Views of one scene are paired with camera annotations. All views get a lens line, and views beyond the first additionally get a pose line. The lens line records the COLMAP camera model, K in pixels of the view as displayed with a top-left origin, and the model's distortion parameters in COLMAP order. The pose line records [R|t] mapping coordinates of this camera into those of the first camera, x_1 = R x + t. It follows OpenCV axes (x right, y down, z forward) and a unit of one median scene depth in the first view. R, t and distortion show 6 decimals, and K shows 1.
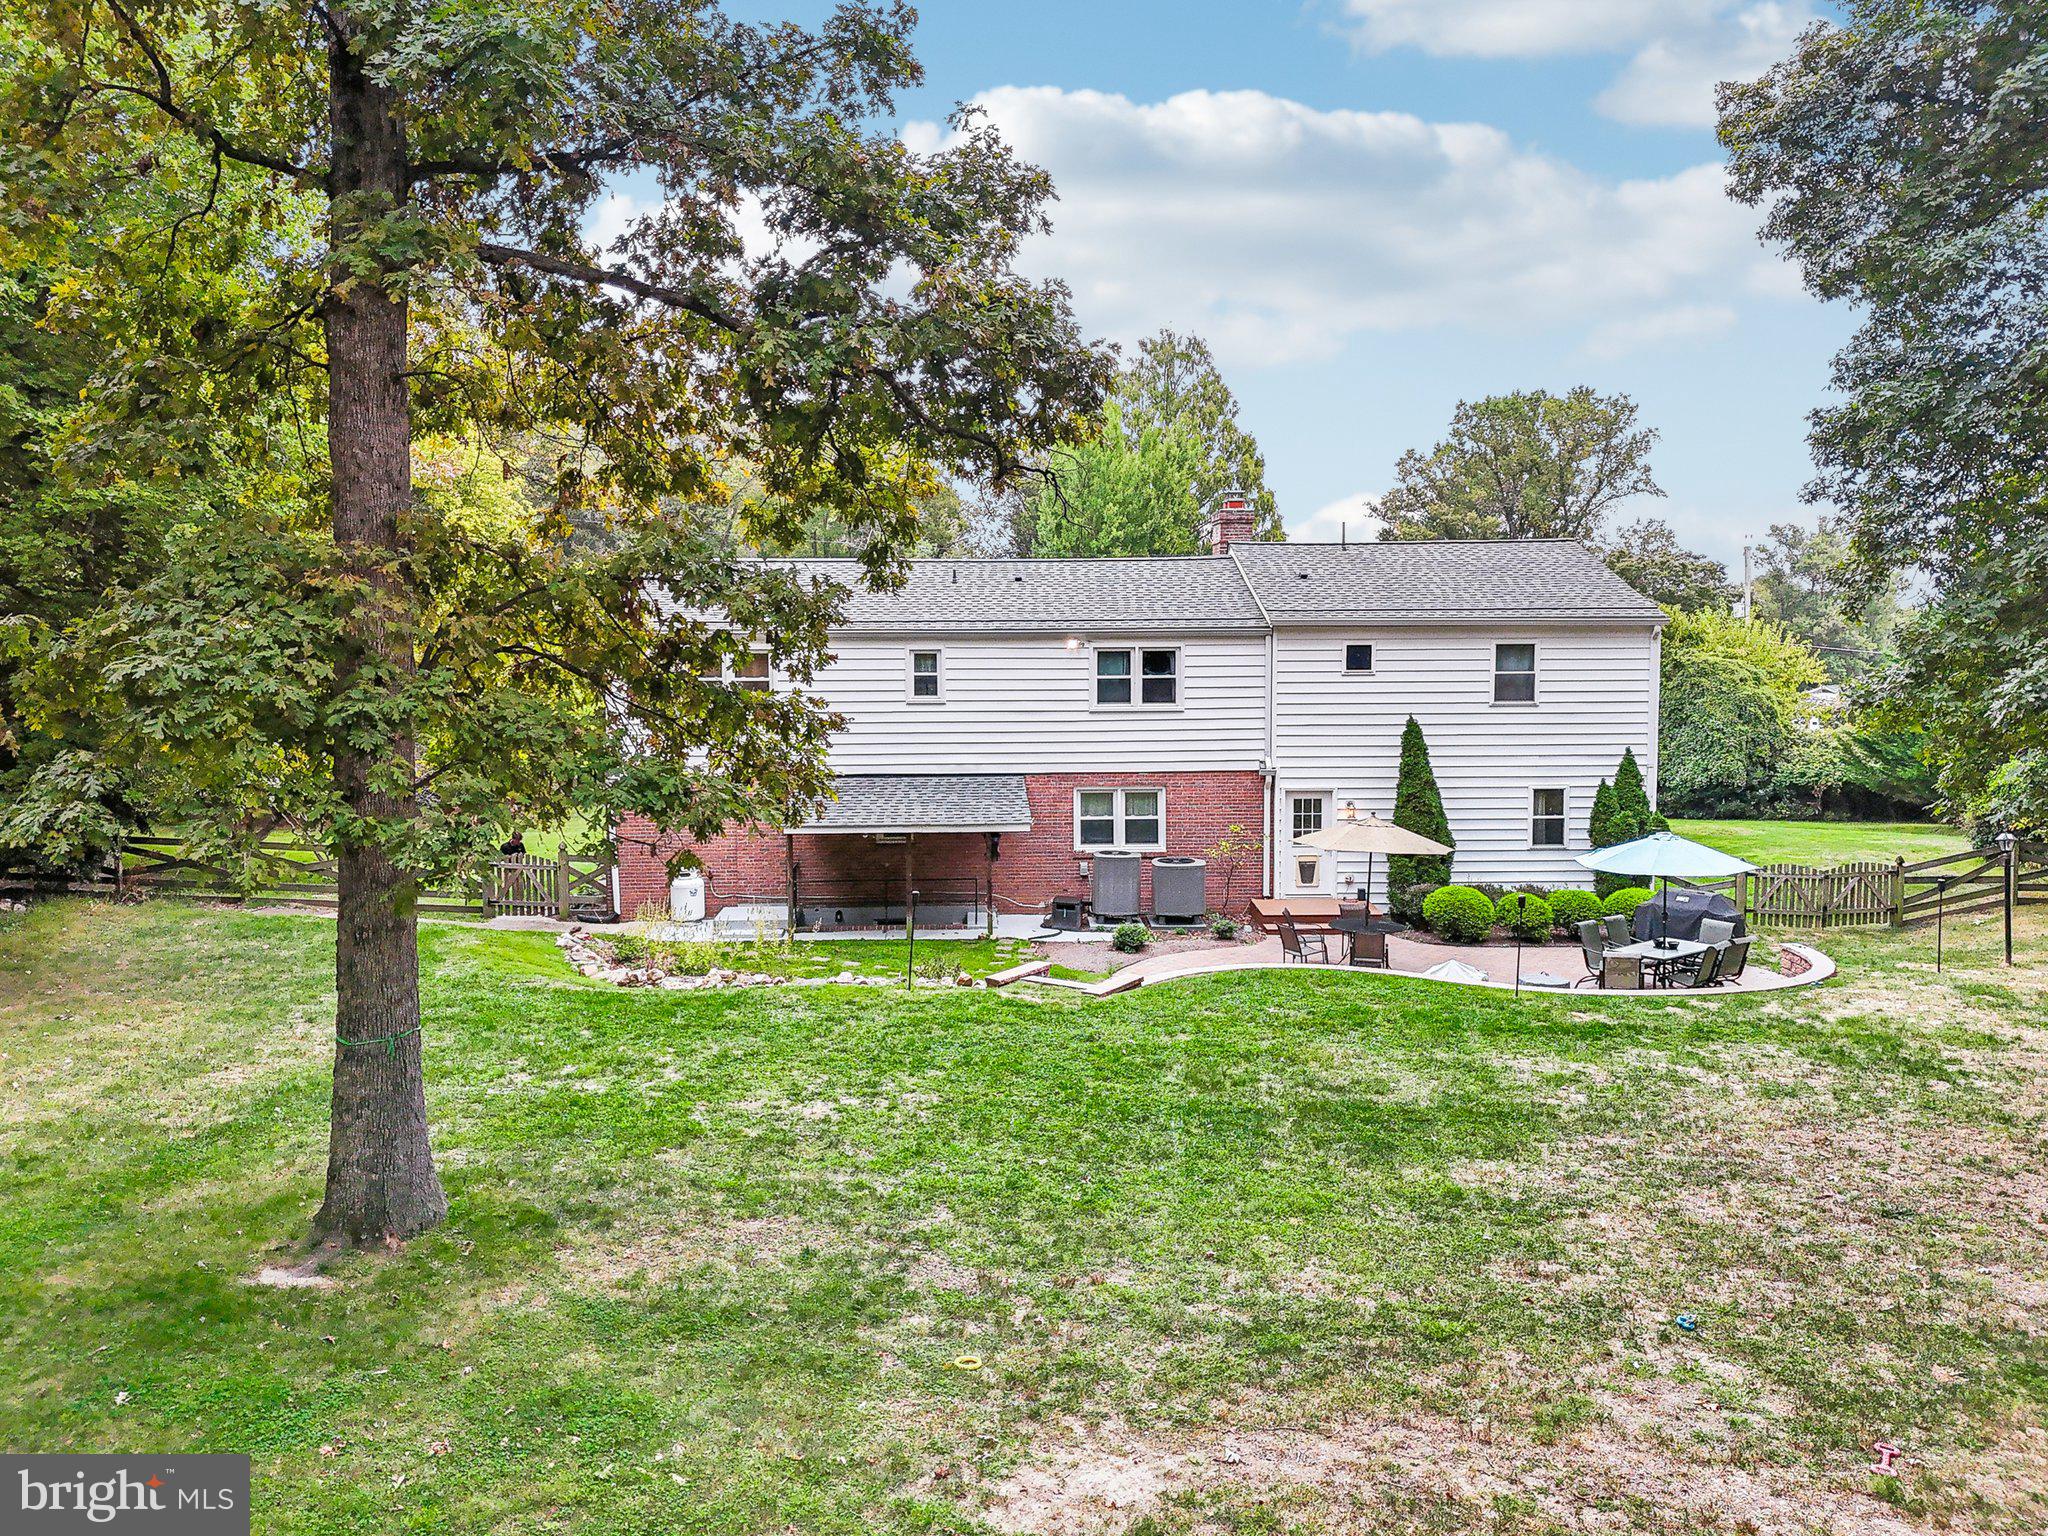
lens RADIAL K [[1539.8, 0, 1020.5], [0, 1539.8, 723.9], [0, 0, 1]] dist [0.080804, -0.089266]
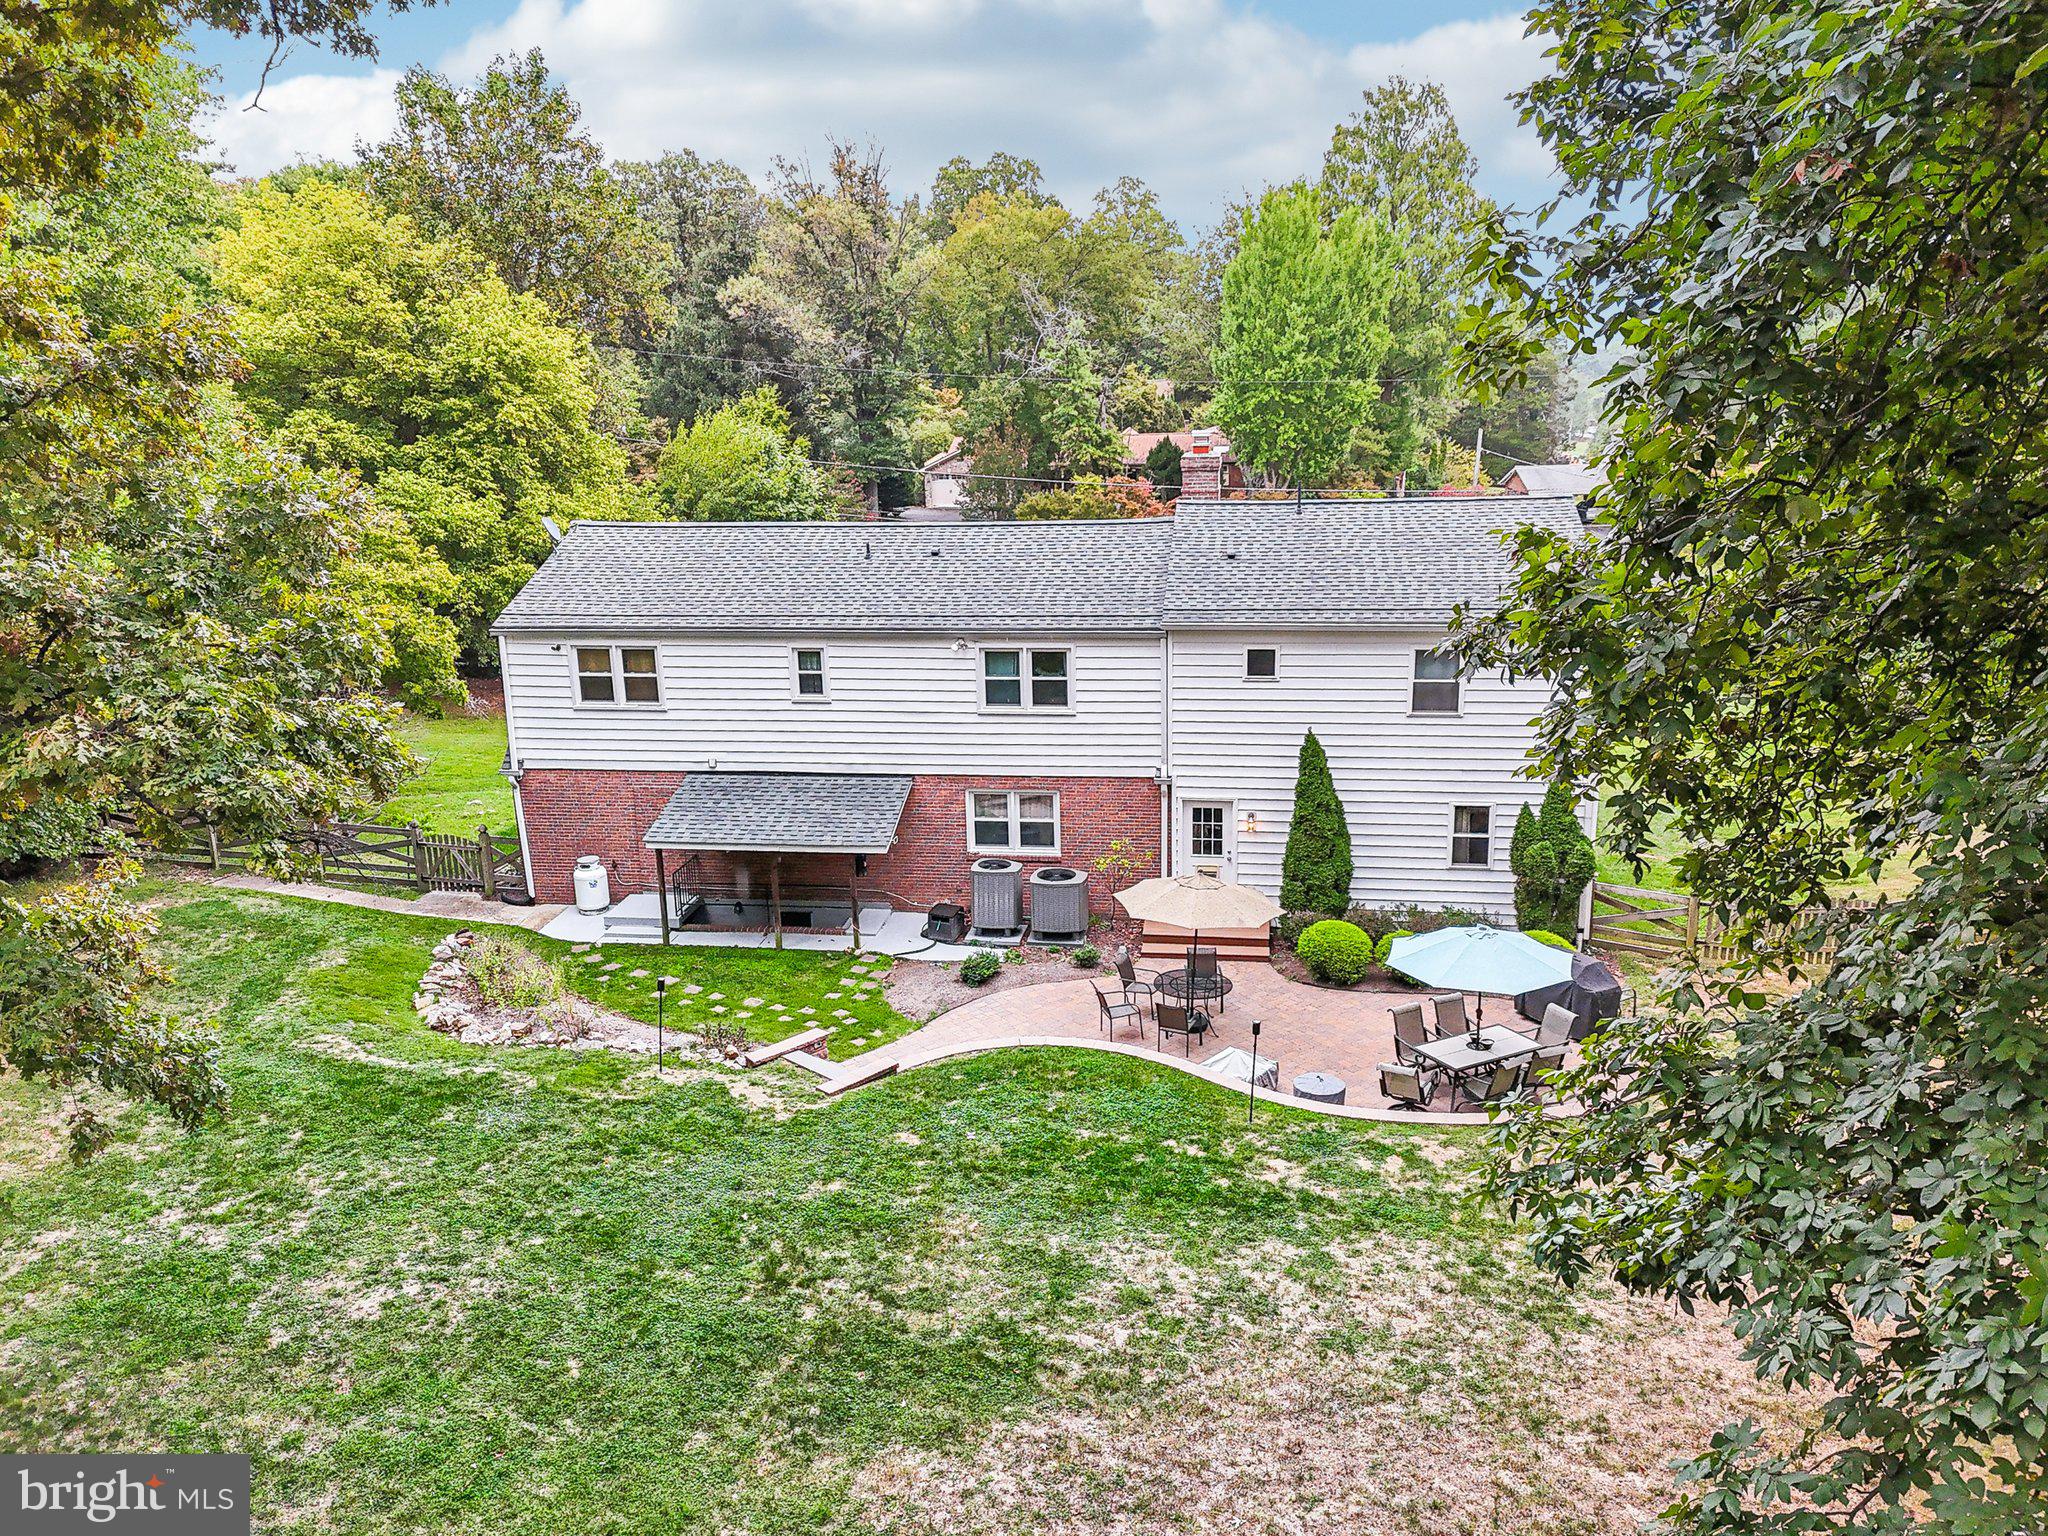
lens RADIAL K [[1577.0, 0, 1024.0], [0, 1577.0, 768.0], [0, 0, 1]] dist [0.112056, -0.217892]
pose [[0.982670, 0.028678, -0.183132, 0.260790], [0.006149, 0.982373, 0.186830, -0.162152], [0.185262, -0.184718, 0.965172, 0.054794]]
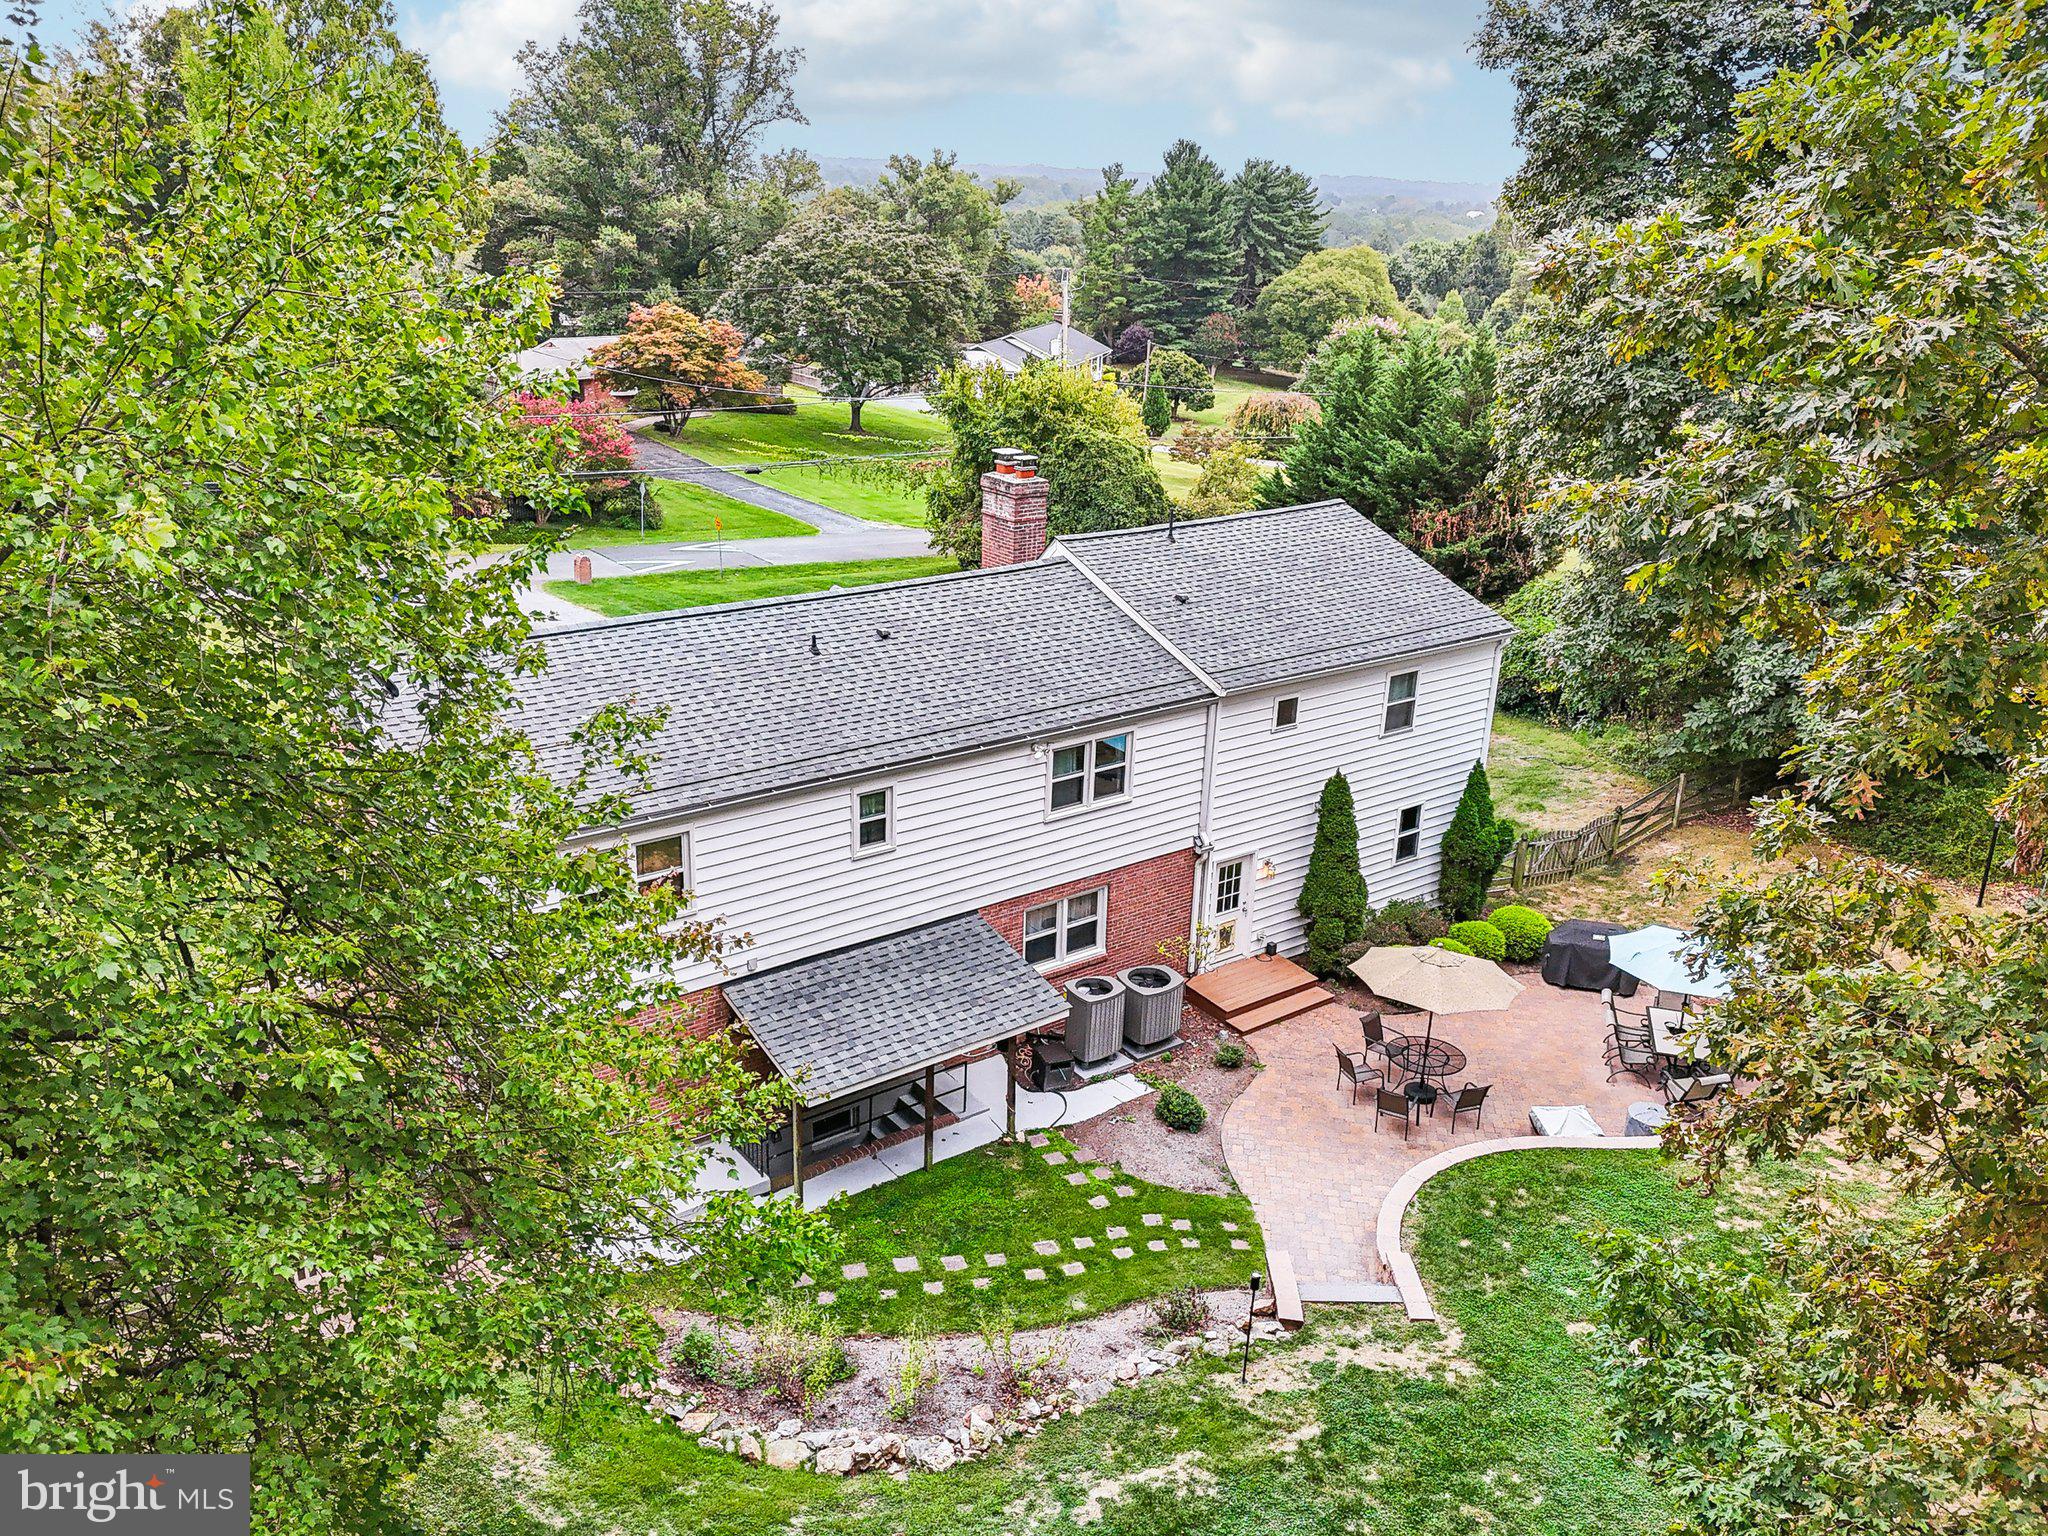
lens RADIAL K [[1577.0, 0, 1024.0], [0, 1577.0, 768.0], [0, 0, 1]] dist [0.112056, -0.217892]
pose [[0.821501, -0.168399, 0.544773, -0.431839], [0.004669, 0.957350, 0.288893, -0.288351], [-0.570187, -0.234782, 0.787251, 0.357086]]
